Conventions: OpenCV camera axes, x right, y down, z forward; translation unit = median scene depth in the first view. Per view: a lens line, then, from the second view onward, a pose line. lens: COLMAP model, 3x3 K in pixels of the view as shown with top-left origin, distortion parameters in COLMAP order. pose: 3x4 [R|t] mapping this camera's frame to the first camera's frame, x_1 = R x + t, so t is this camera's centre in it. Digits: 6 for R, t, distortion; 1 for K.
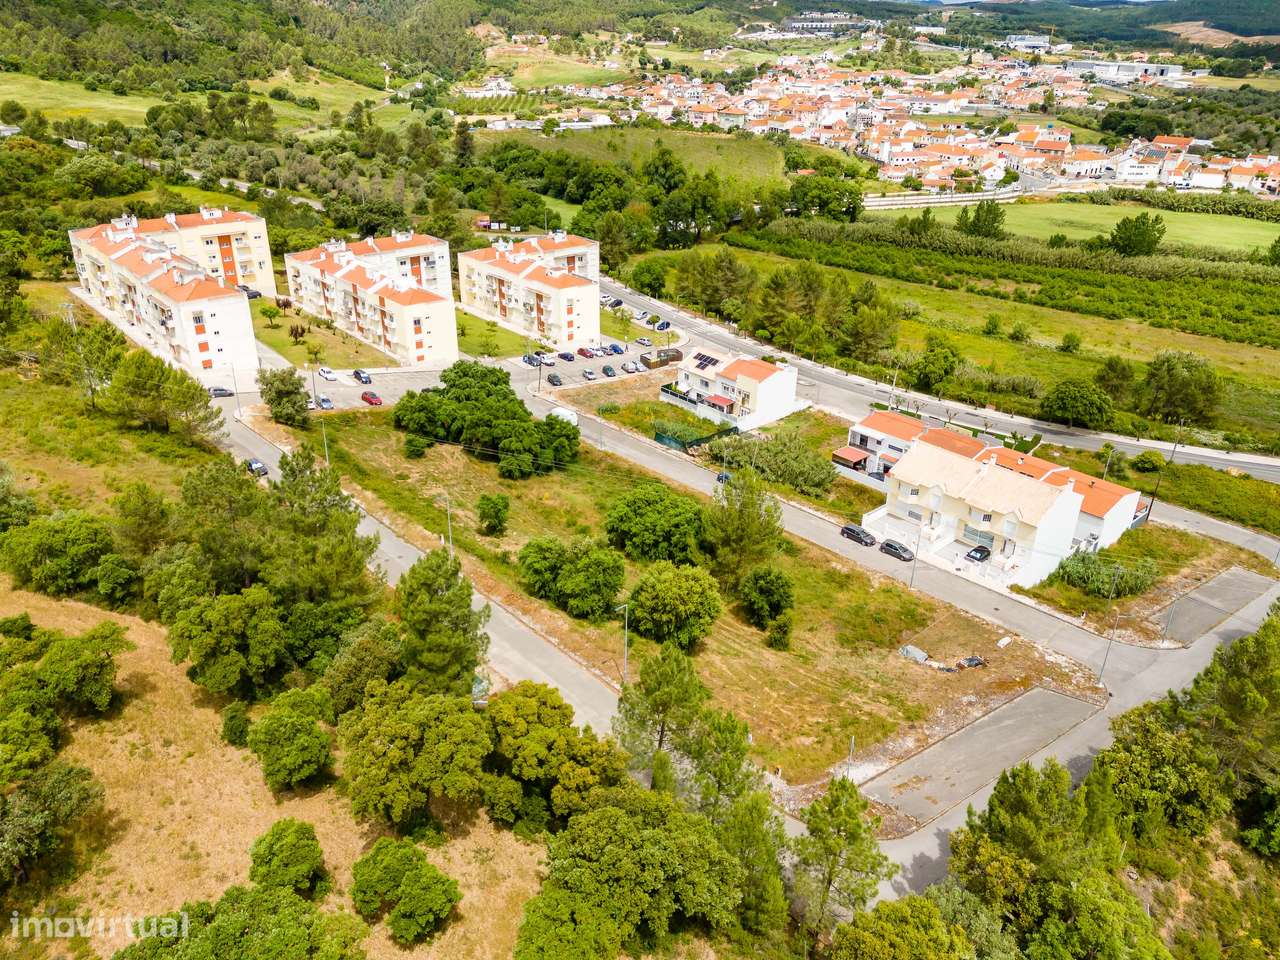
lens RADIAL K [[937.8, 0, 635.7], [0, 937.8, 479.1], [0, 0, 1]] dist [0.073055, -0.060843]
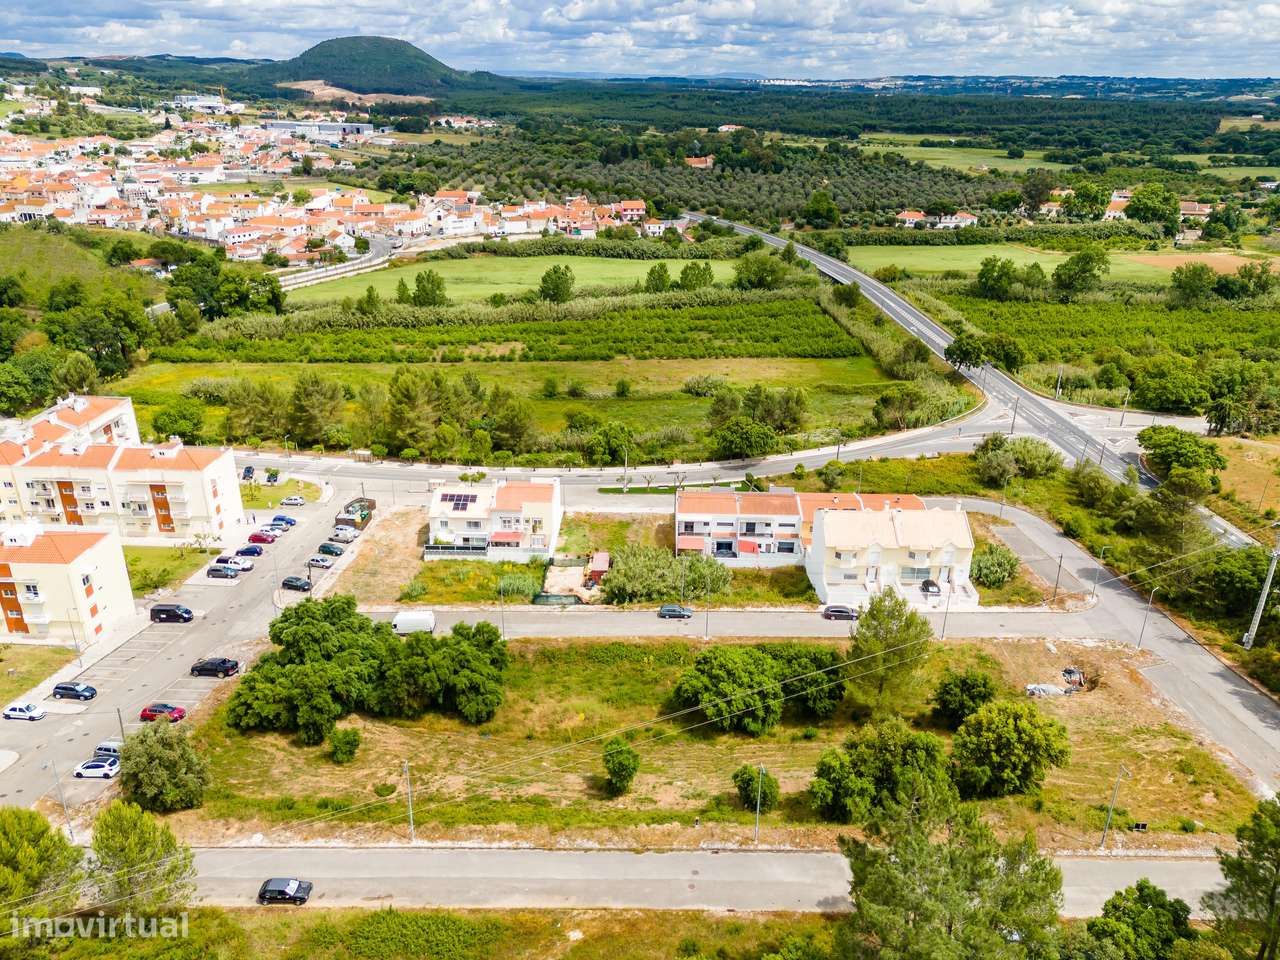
lens RADIAL K [[937.8, 0, 636.9], [0, 937.8, 479.3], [0, 0, 1]] dist [0.073055, -0.060843]
pose [[0.685925, -0.290352, 0.667235, -0.300631], [0.321466, 0.943526, 0.080112, -0.124205], [-0.652815, 0.159542, 0.740526, 0.184338]]
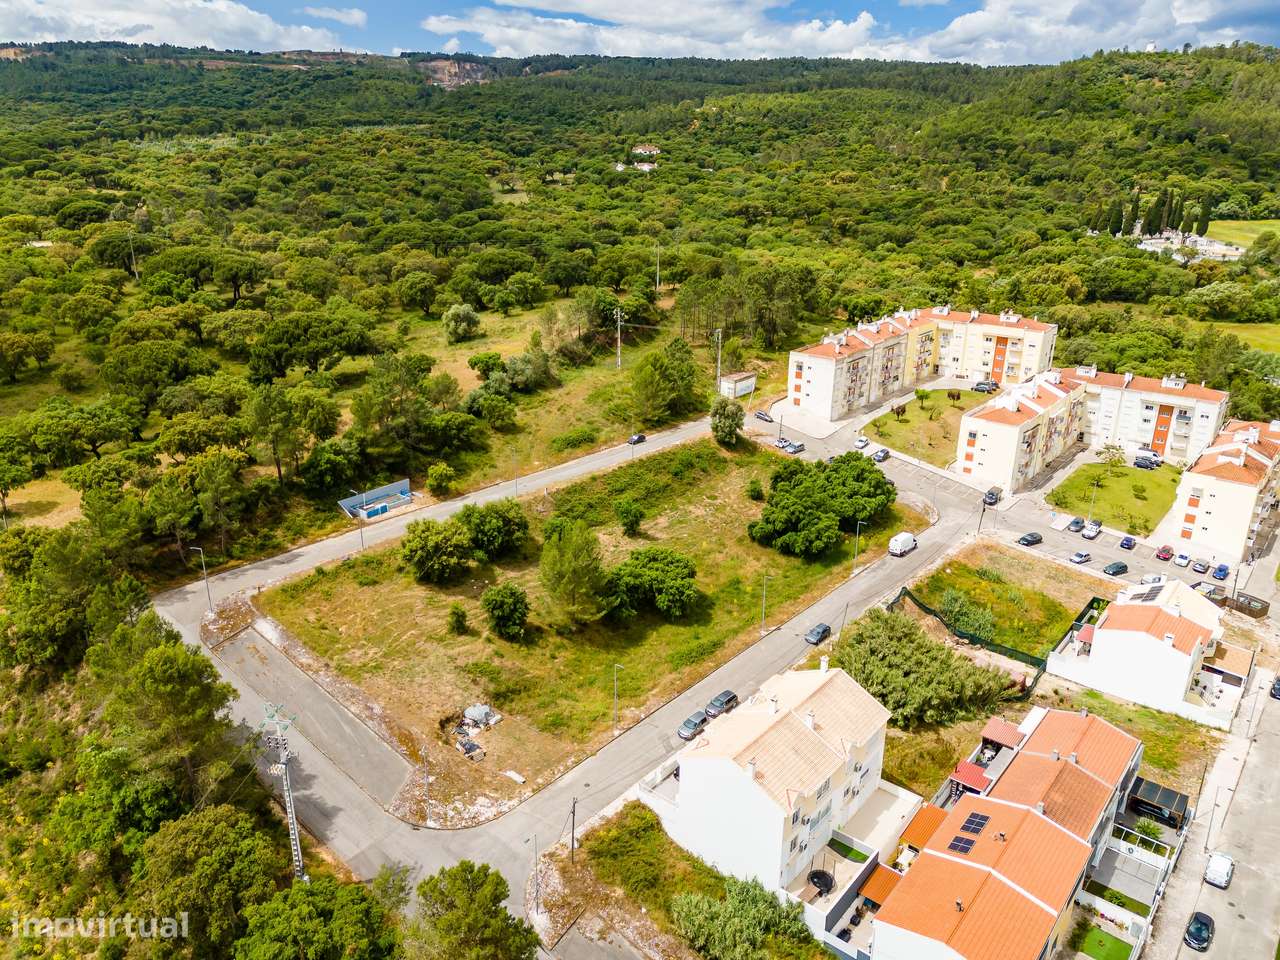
lens RADIAL K [[937.8, 0, 637.8], [0, 937.8, 480.6], [0, 0, 1]] dist [0.073055, -0.060843]
pose [[0.163995, 0.326988, -0.930690, 0.509950], [-0.441350, 0.868090, 0.227224, -0.150049], [0.882222, 0.373496, 0.286679, 0.315561]]
